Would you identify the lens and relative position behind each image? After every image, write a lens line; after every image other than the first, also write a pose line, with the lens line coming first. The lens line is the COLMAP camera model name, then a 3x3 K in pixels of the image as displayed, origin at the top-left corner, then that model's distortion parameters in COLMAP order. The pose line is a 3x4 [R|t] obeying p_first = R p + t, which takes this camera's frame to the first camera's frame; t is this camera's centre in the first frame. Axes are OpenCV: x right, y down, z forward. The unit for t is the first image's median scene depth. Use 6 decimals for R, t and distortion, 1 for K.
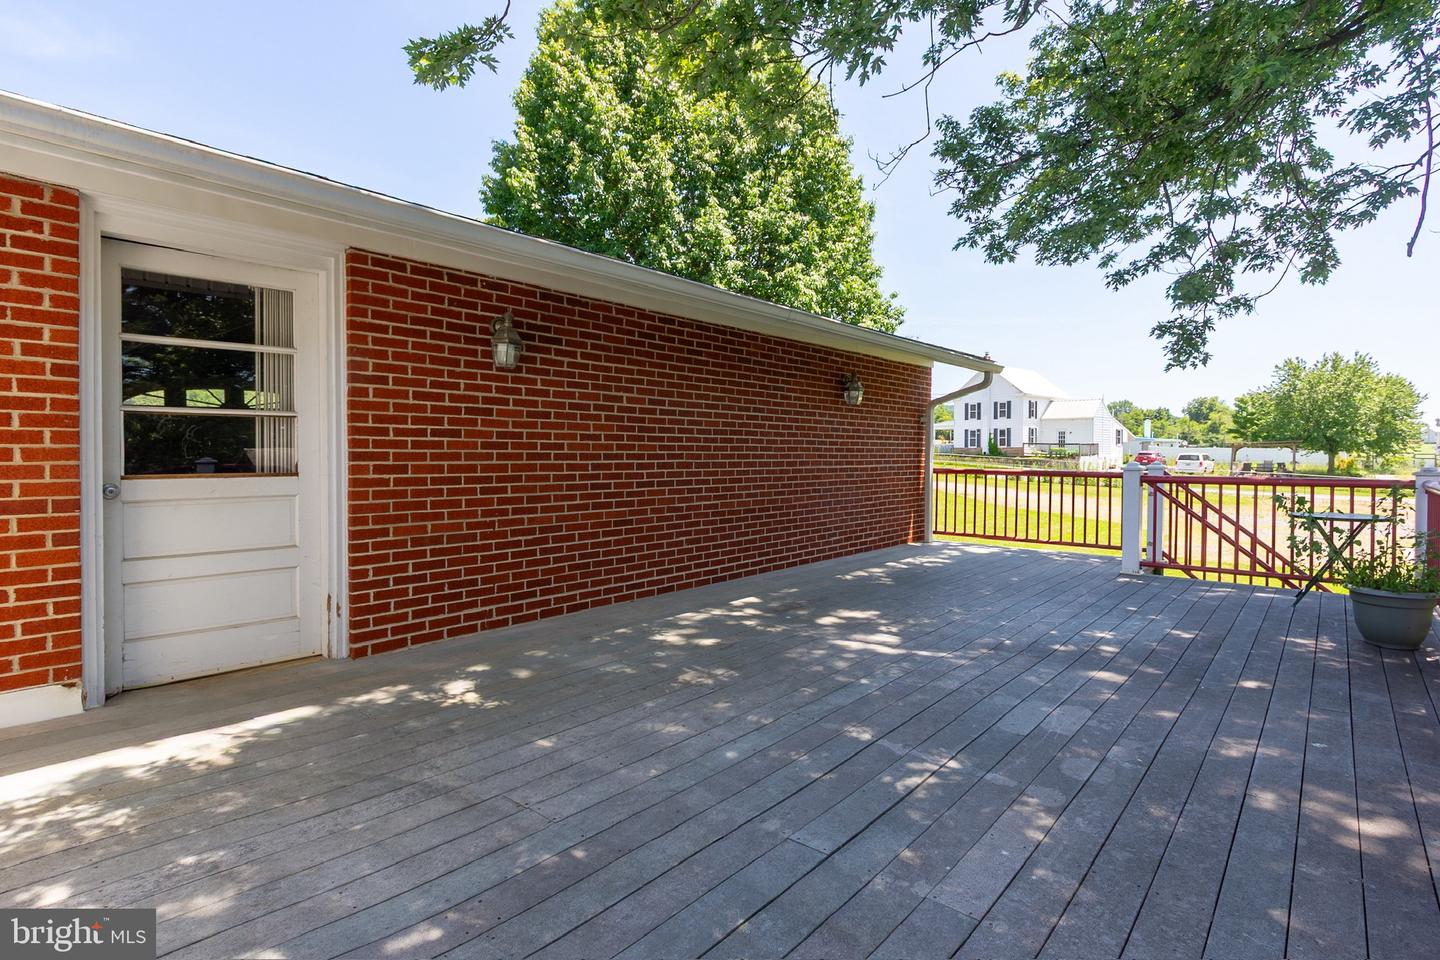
lens RADIAL K [[711.5, 0, 731.1], [0, 711.5, 472.7], [0, 0, 1]] dist [-0.016368, -0.000529]
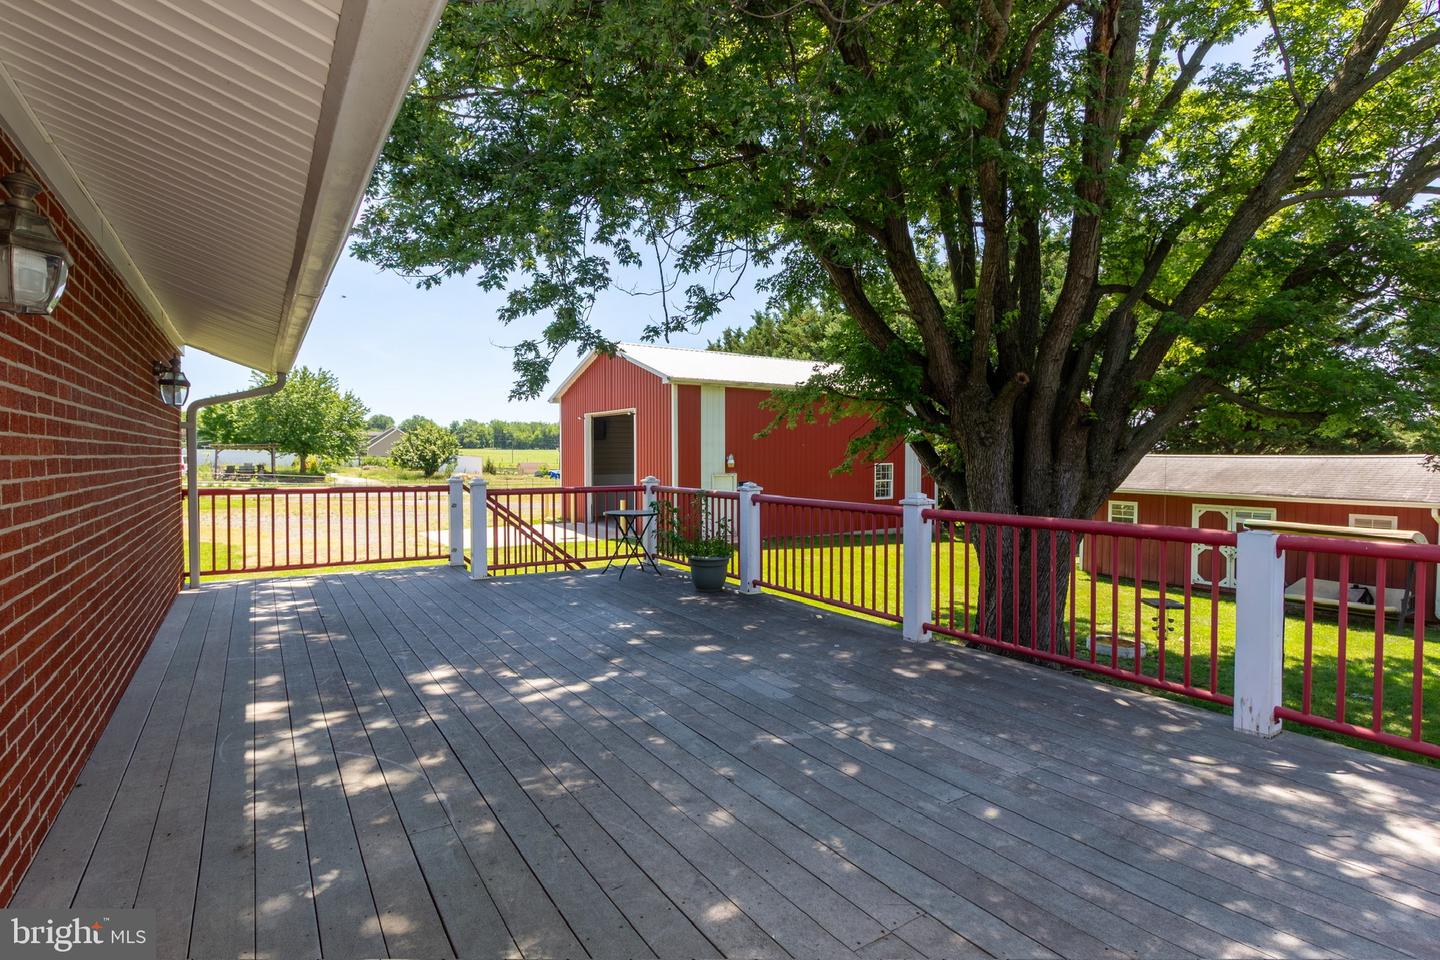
lens RADIAL K [[711.5, 0, 731.0], [0, 711.5, 475.8], [0, 0, 1]] dist [-0.016368, -0.000529]
pose [[0.268258, -0.024500, 0.963036, -0.659242], [0.020327, 0.999598, 0.019768, -0.053116], [-0.963133, 0.014273, 0.268648, 0.553592]]
